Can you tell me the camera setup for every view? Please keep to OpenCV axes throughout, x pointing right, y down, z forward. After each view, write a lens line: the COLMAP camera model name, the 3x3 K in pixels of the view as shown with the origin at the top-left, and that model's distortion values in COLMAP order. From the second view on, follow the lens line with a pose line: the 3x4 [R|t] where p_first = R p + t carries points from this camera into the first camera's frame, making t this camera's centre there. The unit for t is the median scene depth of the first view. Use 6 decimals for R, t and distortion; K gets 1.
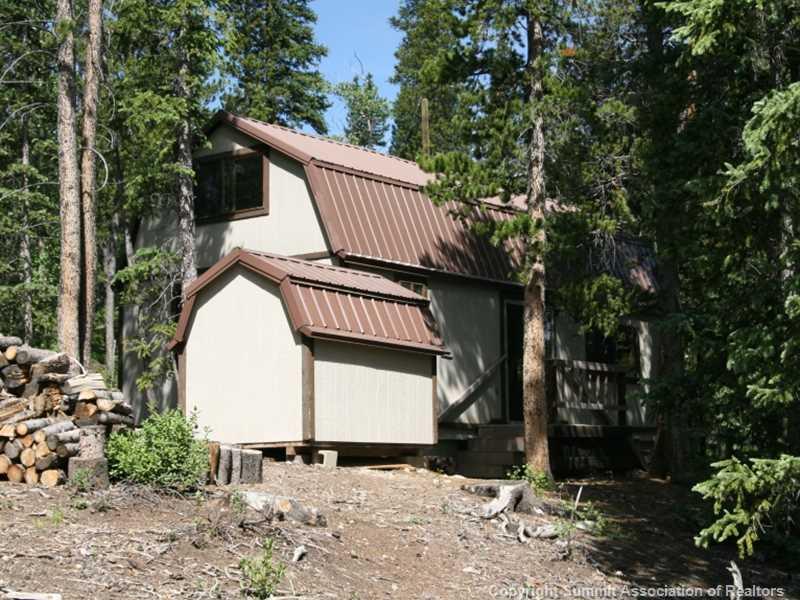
lens RADIAL K [[1213.0, 0, 400.2], [0, 1213.0, 299.4], [0, 0, 1]] dist [-0.075037, 0.000000]
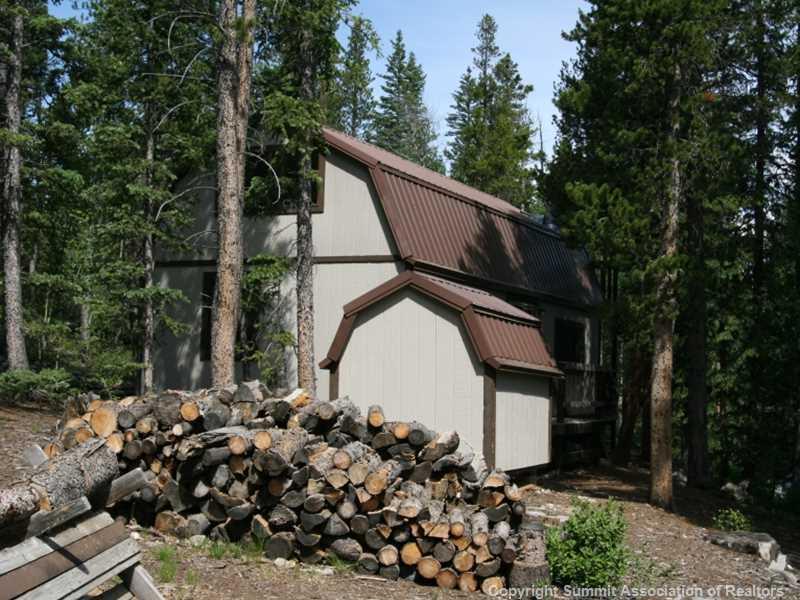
lens RADIAL K [[1074.1, 0, 399.9], [0, 1074.1, 300.2], [0, 0, 1]] dist [-0.073043, 0.000000]
pose [[0.977646, 0.050255, 0.204164, -0.311262], [-0.060261, 0.997252, 0.043089, -0.054355], [-0.201438, -0.054429, 0.977988, 0.147184]]
